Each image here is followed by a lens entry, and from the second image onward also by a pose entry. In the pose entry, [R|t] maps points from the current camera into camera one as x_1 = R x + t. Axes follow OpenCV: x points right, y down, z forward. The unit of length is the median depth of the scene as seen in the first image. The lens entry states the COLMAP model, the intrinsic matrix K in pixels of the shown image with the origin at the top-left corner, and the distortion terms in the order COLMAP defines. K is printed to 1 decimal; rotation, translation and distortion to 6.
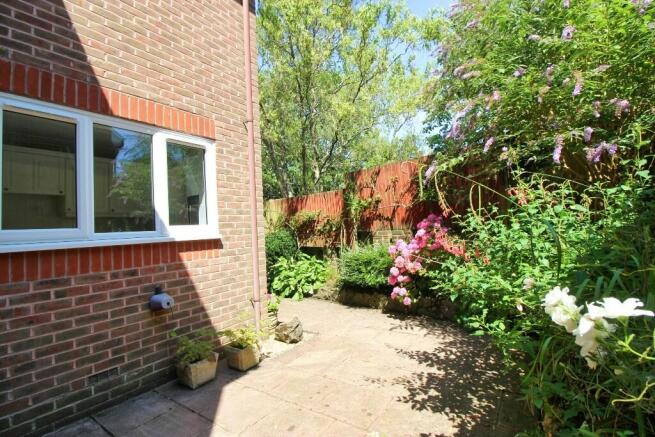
lens RADIAL K [[300.3, 0, 321.7], [0, 300.3, 209.9], [0, 0, 1]] dist [-0.002217, -0.000859]
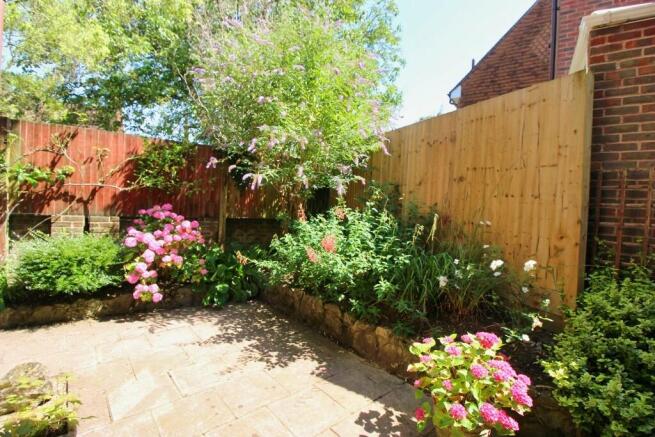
lens RADIAL K [[300.3, 0, 321.7], [0, 300.3, 209.9], [0, 0, 1]] dist [-0.002217, -0.000859]
pose [[0.248953, 0.060987, 0.966593, -0.673805], [-0.123883, 0.991823, -0.030672, 0.003196], [-0.960560, -0.112109, 0.254473, 0.414067]]
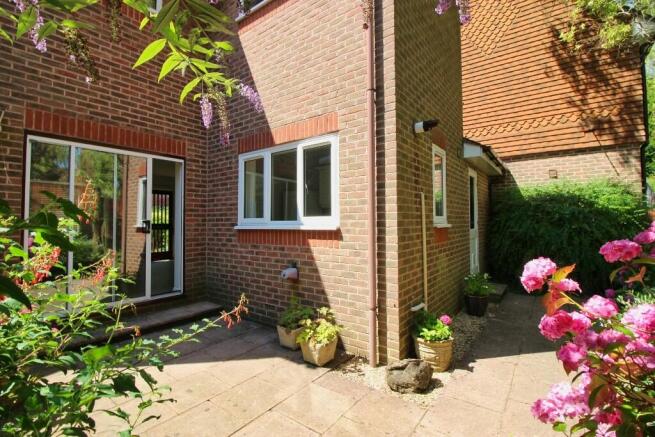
lens RADIAL K [[300.3, 0, 321.7], [0, 300.3, 209.9], [0, 0, 1]] dist [-0.002217, -0.000859]
pose [[-0.014003, 0.013793, -0.999807, 0.721820], [0.072319, 0.997300, 0.012745, 0.012657], [0.997283, -0.072126, -0.014963, 1.056393]]
